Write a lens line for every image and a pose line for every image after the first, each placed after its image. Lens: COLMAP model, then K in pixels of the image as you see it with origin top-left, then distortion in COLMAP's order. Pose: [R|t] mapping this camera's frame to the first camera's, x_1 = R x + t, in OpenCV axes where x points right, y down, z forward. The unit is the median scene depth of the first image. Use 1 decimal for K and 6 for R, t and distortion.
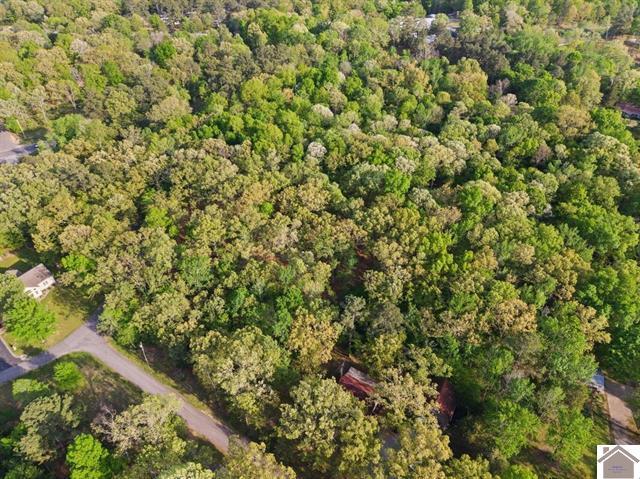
lens RADIAL K [[426.6, 0, 320.0], [0, 426.6, 239.5], [0, 0, 1]] dist [0.080775, -0.081165]
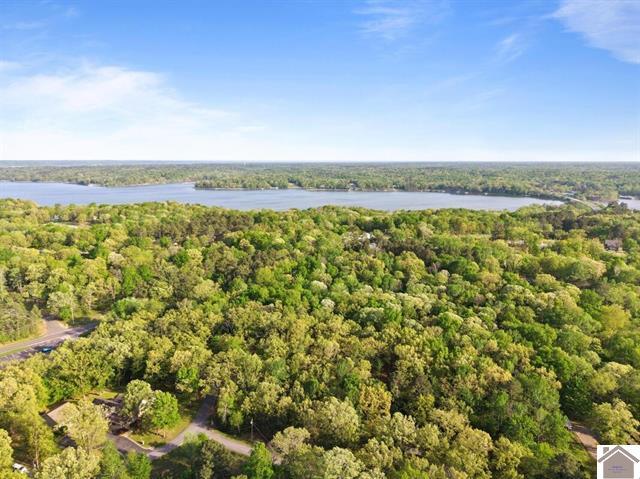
lens RADIAL K [[426.6, 0, 320.0], [0, 426.6, 239.5], [0, 0, 1]] dist [0.080775, -0.081165]
pose [[0.985005, -0.037013, 0.168510, -0.242146], [0.113125, 0.876009, -0.468840, 0.237777], [-0.130263, 0.480872, 0.867060, -0.275185]]
